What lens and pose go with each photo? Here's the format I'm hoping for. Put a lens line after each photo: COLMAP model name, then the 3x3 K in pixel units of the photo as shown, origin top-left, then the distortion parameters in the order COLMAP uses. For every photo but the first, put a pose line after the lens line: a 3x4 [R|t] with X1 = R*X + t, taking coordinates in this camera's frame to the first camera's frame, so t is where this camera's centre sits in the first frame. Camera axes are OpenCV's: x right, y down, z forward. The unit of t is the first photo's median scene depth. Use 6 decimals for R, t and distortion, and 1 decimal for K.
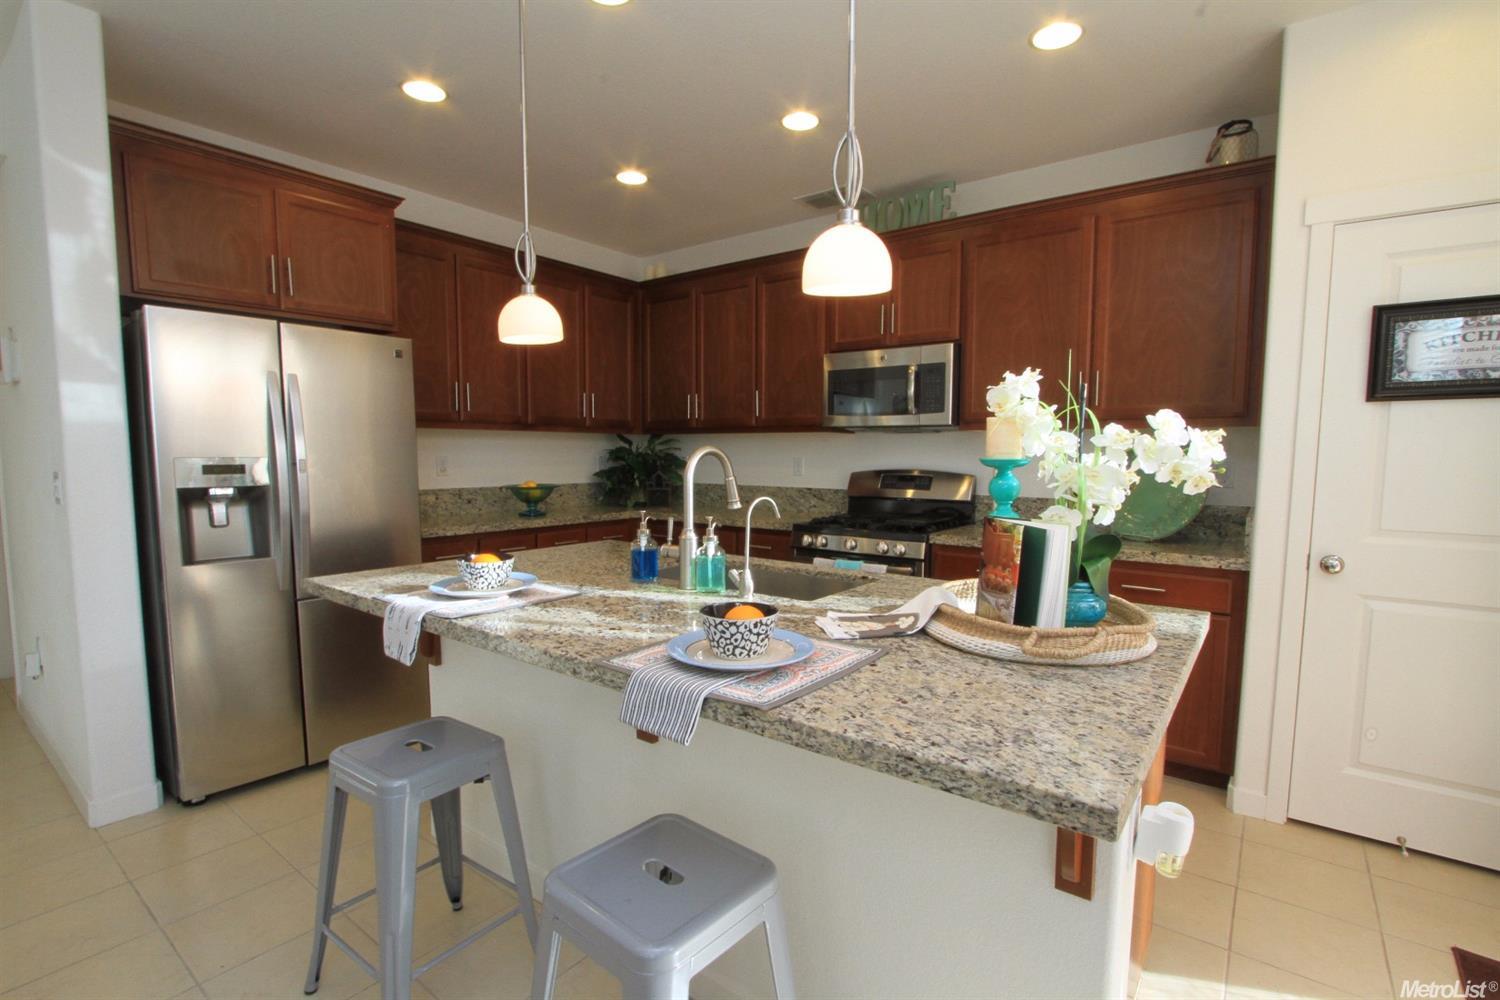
lens RADIAL K [[698.9, 0, 767.4], [0, 698.9, 517.8], [0, 0, 1]] dist [-0.017478, 0.001644]
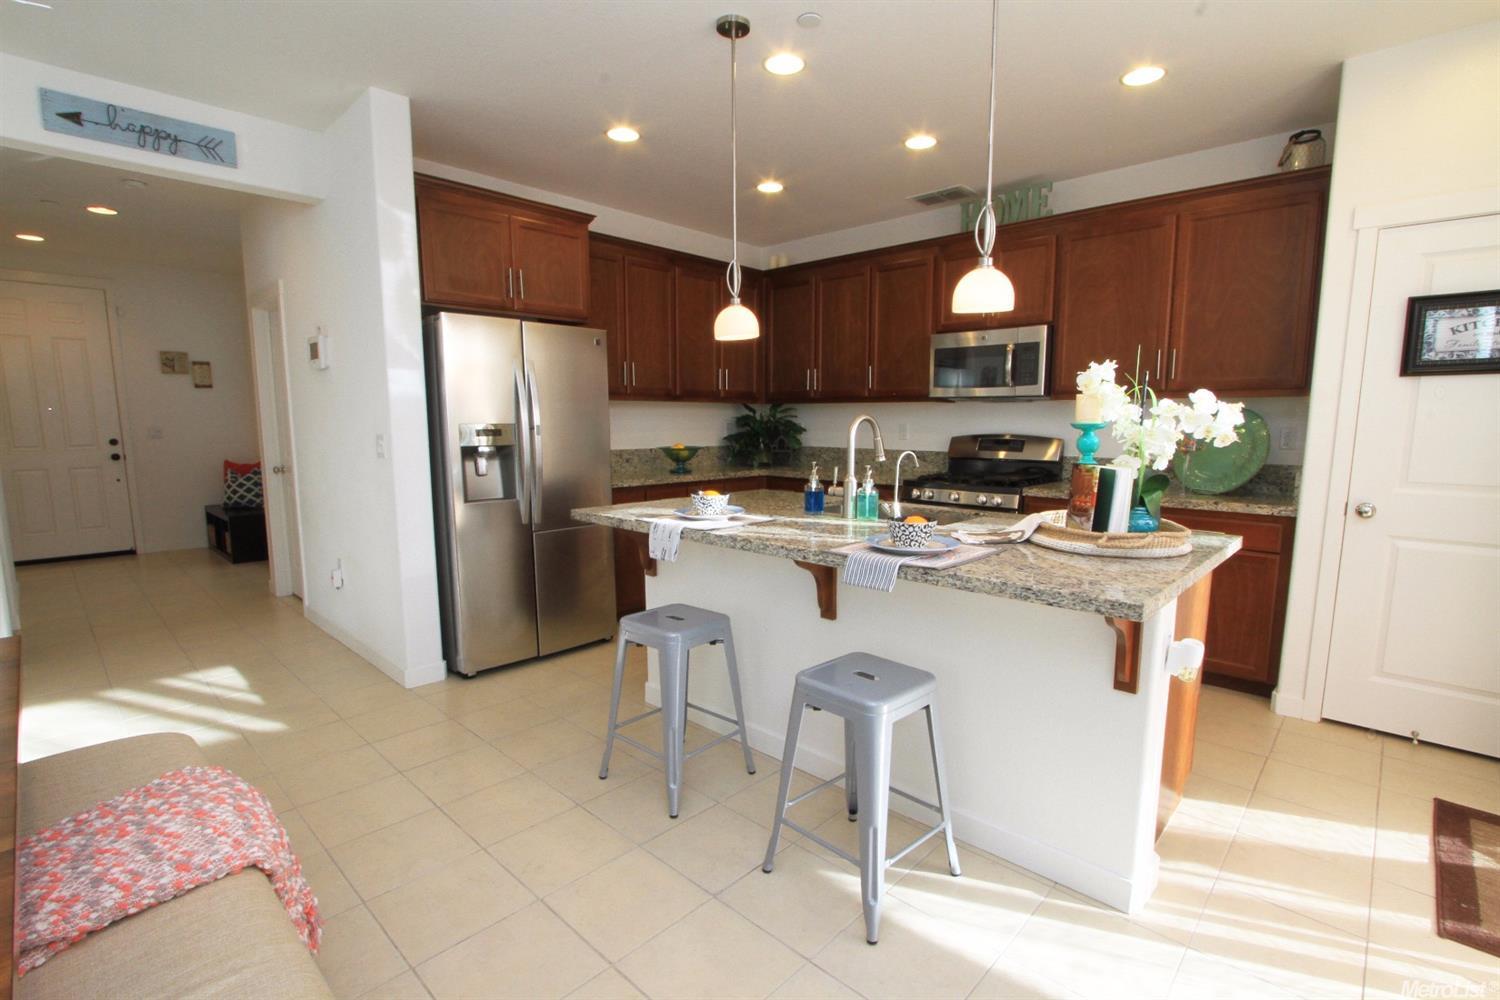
lens RADIAL K [[698.9, 0, 767.4], [0, 698.9, 517.8], [0, 0, 1]] dist [-0.017478, 0.001644]
pose [[0.994419, 0.012113, -0.104808, -0.106048], [-0.007258, 0.998888, 0.046576, 0.030688], [0.105256, -0.045555, 0.993401, -0.322251]]
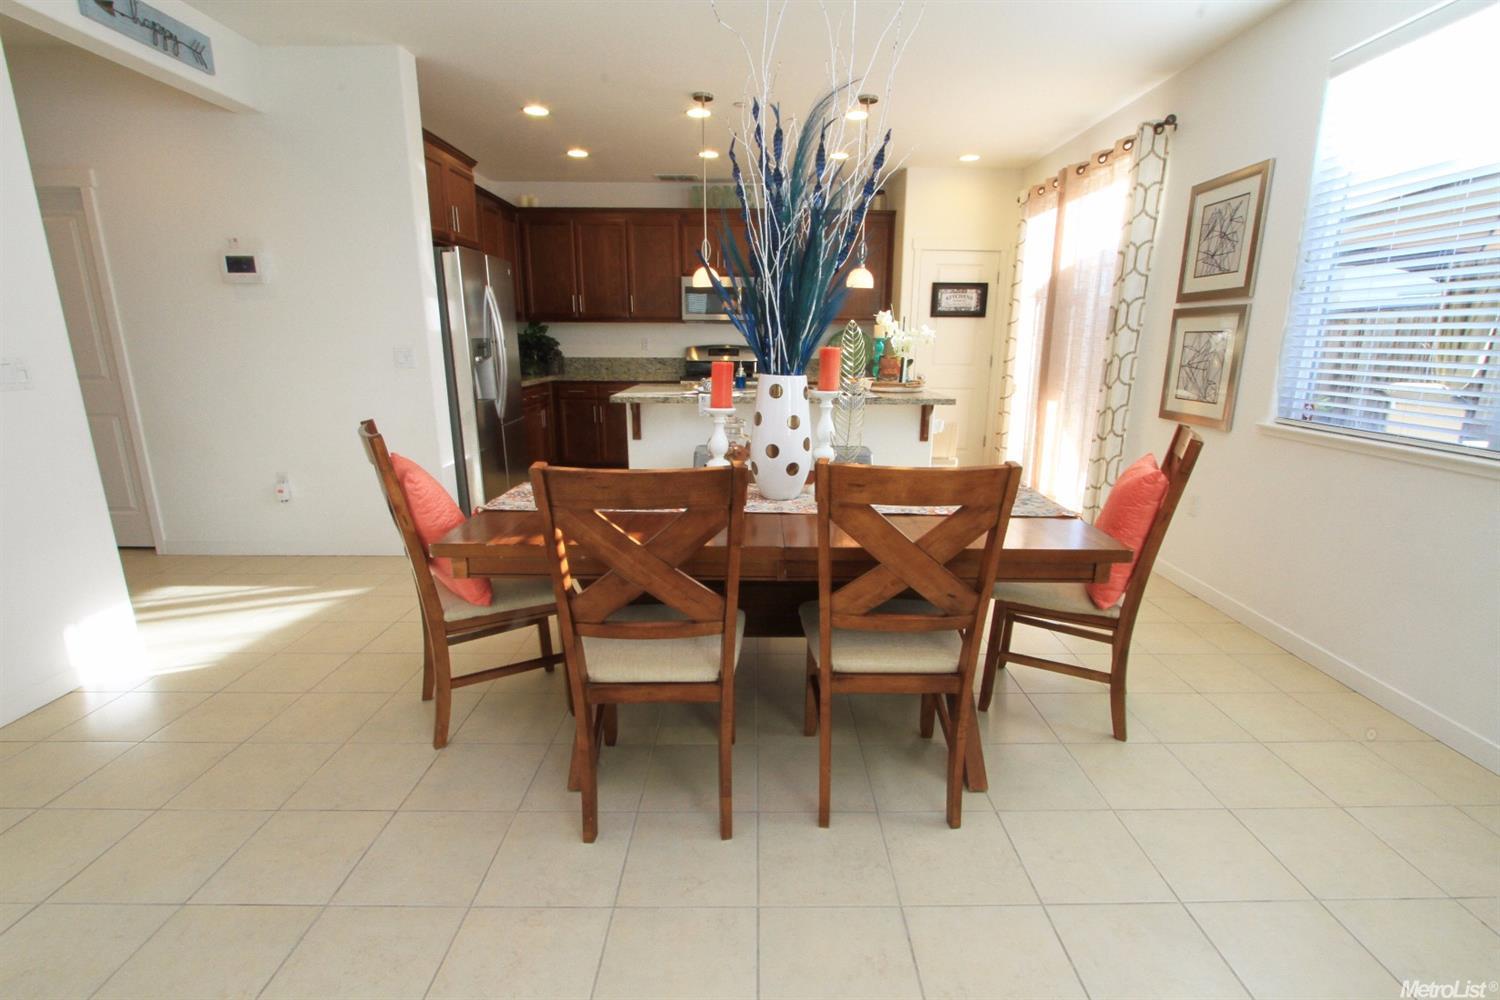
lens RADIAL K [[698.9, 0, 767.4], [0, 698.9, 517.8], [0, 0, 1]] dist [-0.017478, 0.001644]
pose [[0.791087, -0.153161, 0.592218, -1.403171], [0.053966, 0.981846, 0.181839, 0.078445], [-0.609318, -0.111891, 0.784992, -0.878198]]
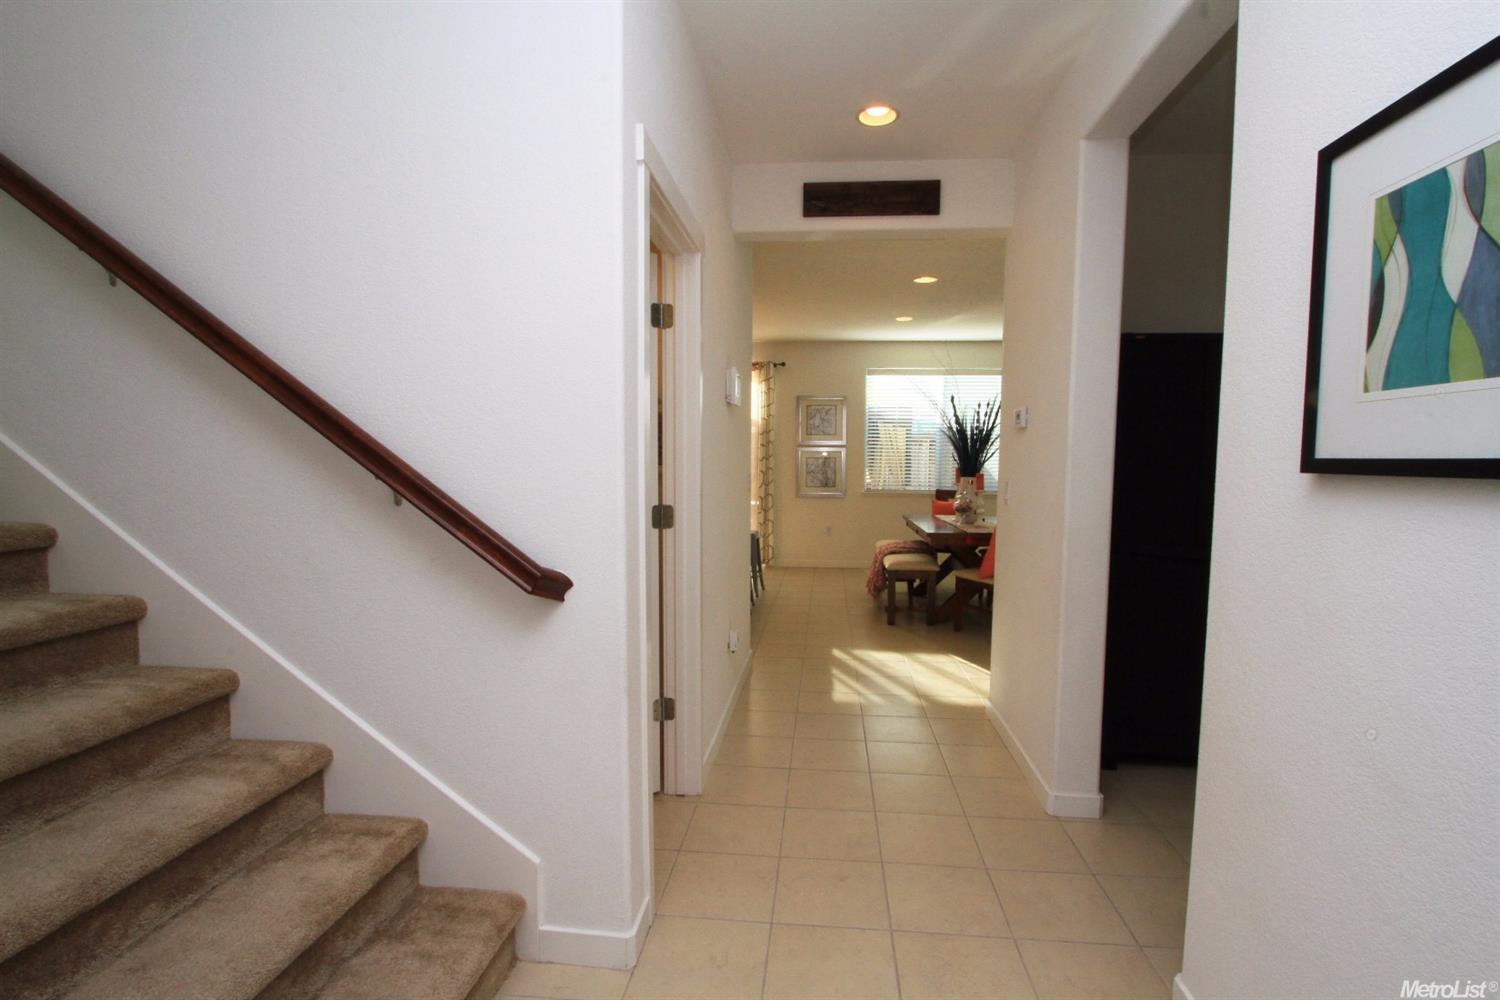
lens RADIAL K [[698.9, 0, 767.4], [0, 698.9, 517.8], [0, 0, 1]] dist [-0.017478, 0.001644]
pose [[-0.525609, -0.083996, 0.846570, -2.613582], [0.068219, 0.987748, 0.140358, -0.212994], [-0.847987, 0.131526, -0.513439, 1.906235]]
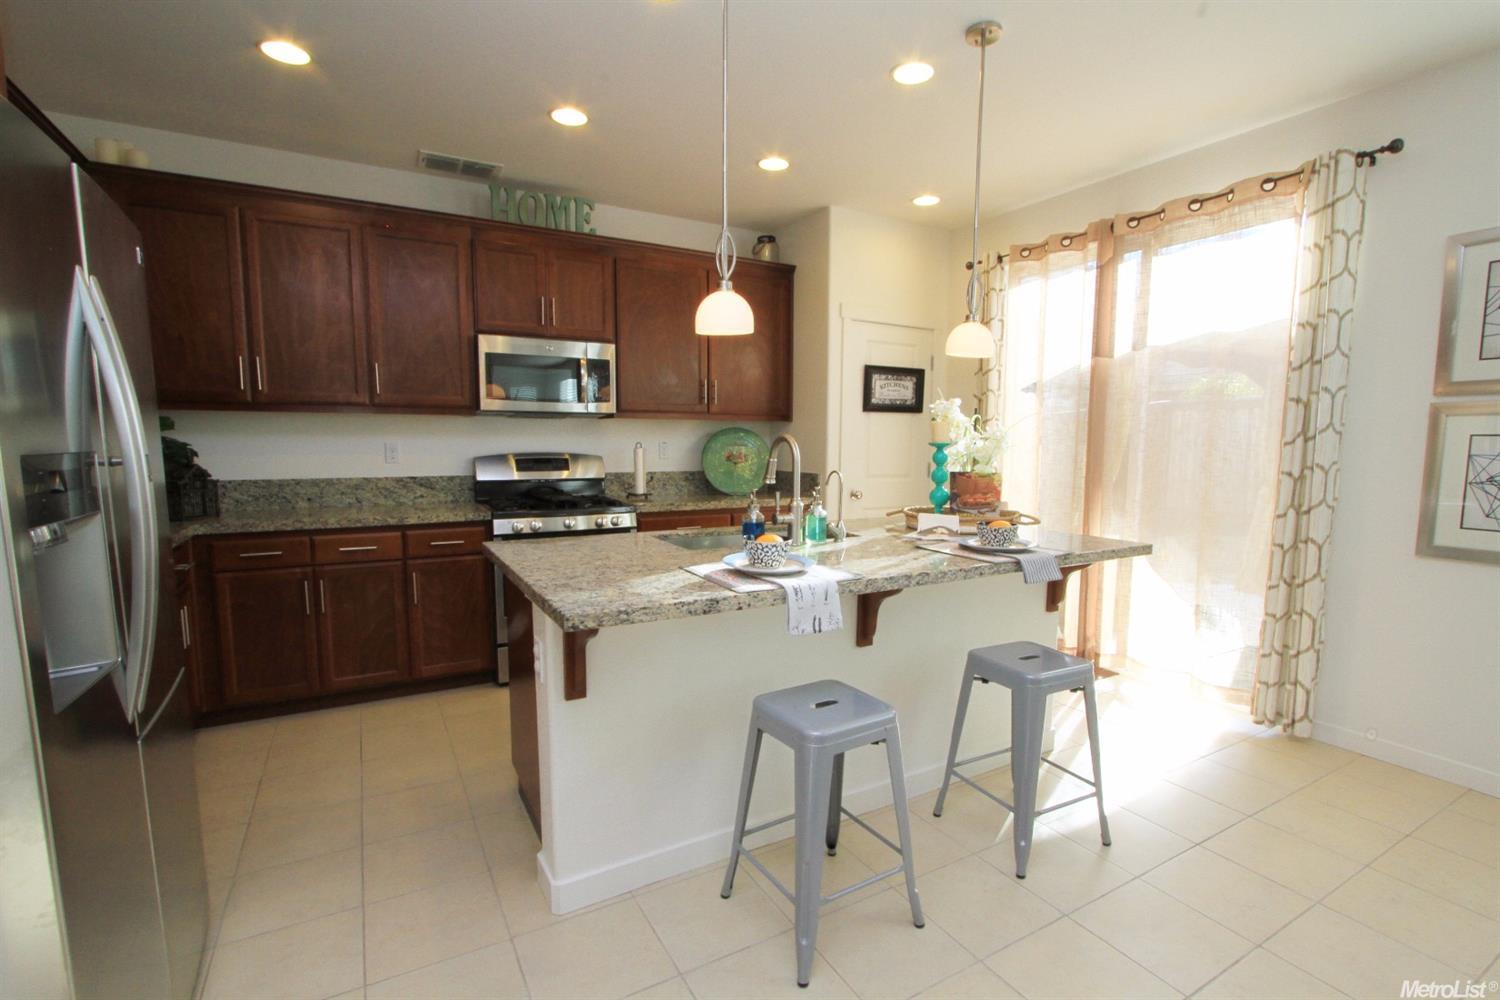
lens RADIAL K [[698.9, 0, 767.4], [0, 698.9, 517.8], [0, 0, 1]] dist [-0.017478, 0.001644]
pose [[0.387751, -0.108504, 0.915356, -1.092783], [0.081193, 0.993208, 0.083339, -0.051257], [-0.918181, 0.042006, 0.393927, 0.445263]]
